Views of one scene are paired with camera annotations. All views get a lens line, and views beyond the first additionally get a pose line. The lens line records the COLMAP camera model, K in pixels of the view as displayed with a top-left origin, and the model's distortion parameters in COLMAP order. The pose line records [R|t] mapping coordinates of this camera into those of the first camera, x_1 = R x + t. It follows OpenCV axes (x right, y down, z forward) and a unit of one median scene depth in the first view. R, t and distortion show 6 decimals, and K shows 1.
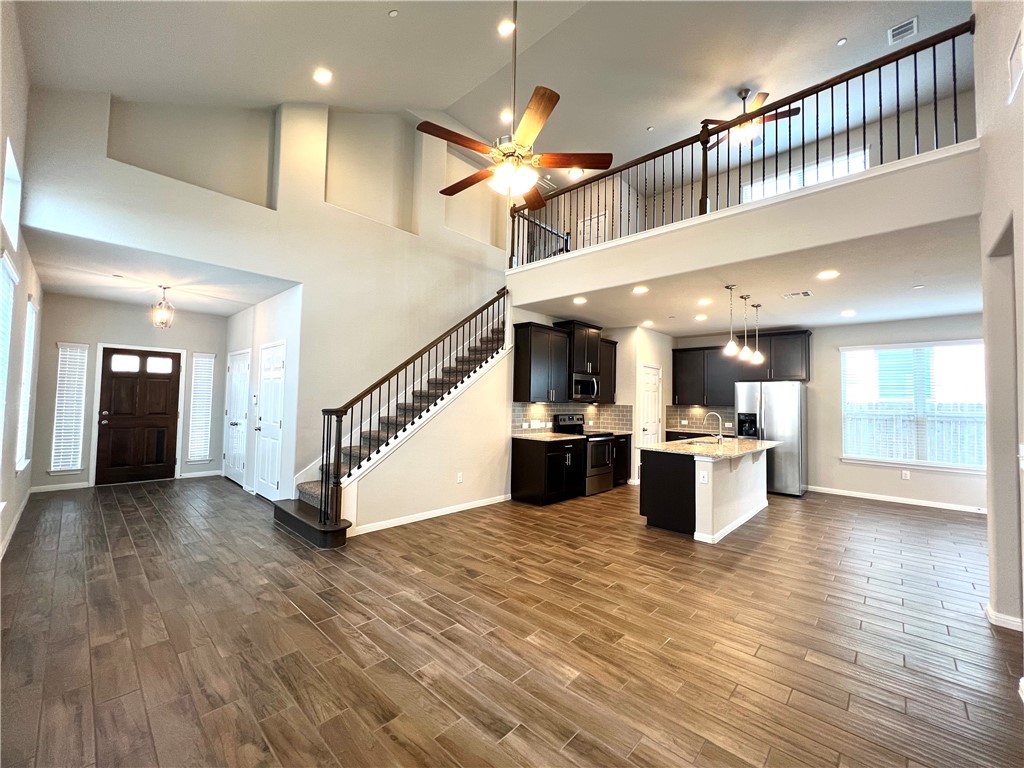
lens RADIAL K [[410.1, 0, 509.2], [0, 410.1, 383.7], [0, 0, 1]] dist [-0.002620, 0.000649]
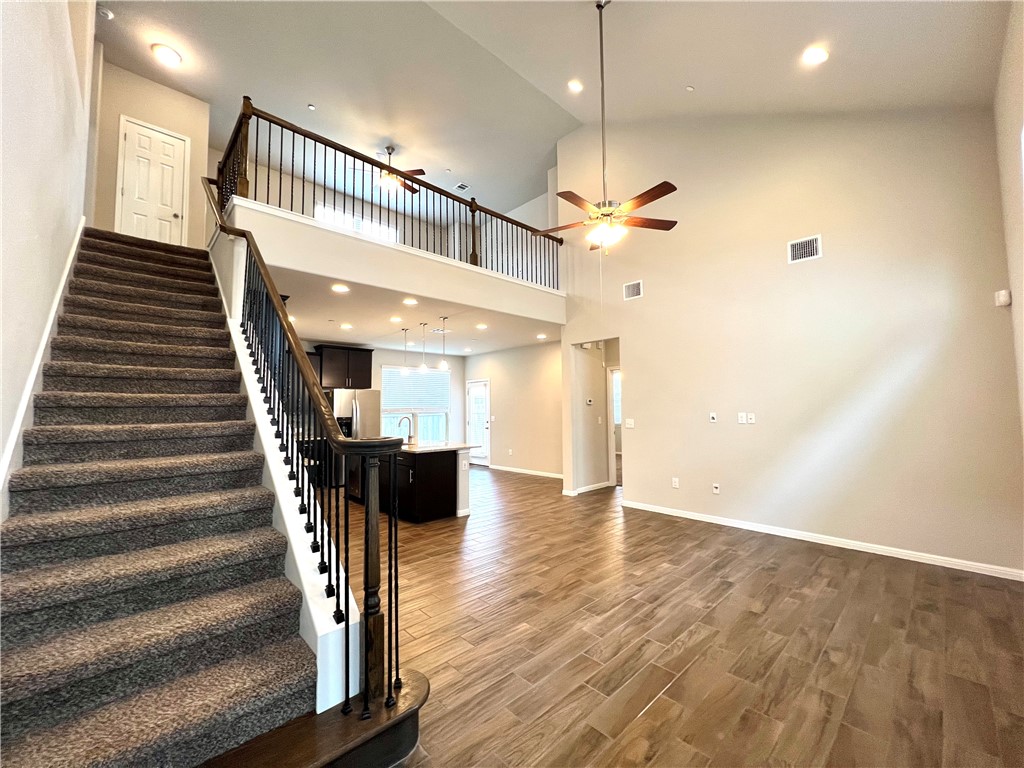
lens RADIAL K [[410.1, 0, 509.2], [0, 410.1, 383.7], [0, 0, 1]] dist [-0.002620, 0.000649]
pose [[0.060952, 0.036065, 0.997489, -1.142568], [-0.031593, 0.998916, -0.034186, 0.014646], [-0.997641, -0.029430, 0.062025, 1.096488]]
